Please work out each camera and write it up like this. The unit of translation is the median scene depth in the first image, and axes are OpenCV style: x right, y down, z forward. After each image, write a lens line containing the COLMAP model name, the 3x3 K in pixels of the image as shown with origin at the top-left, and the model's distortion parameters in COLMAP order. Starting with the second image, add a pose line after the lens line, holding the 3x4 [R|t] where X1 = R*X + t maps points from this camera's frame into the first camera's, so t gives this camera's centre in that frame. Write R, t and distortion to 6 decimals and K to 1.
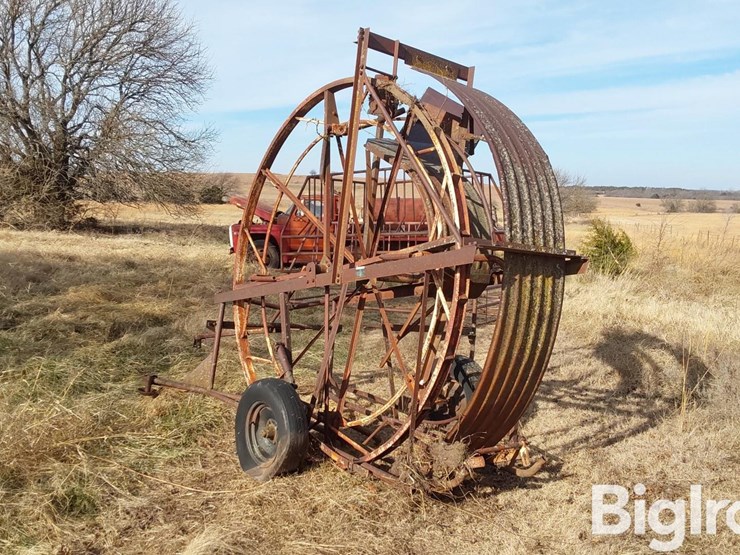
lens RADIAL K [[724.1, 0, 362.9], [0, 724.1, 277.8], [0, 0, 1]] dist [0.205331, -0.387032]
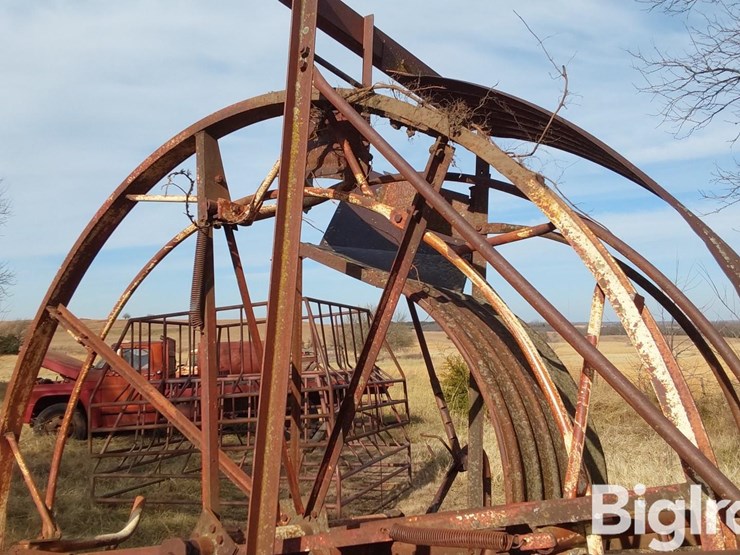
lens RADIAL K [[651.0, 0, 370.0], [0, 651.0, 277.5], [0, 0, 1]] dist [0.002420, 0.002461]
pose [[0.958044, -0.011996, 0.286371, -0.064045], [0.067519, 0.980451, -0.184814, -0.080373], [-0.278556, 0.196396, 0.940125, 0.581501]]
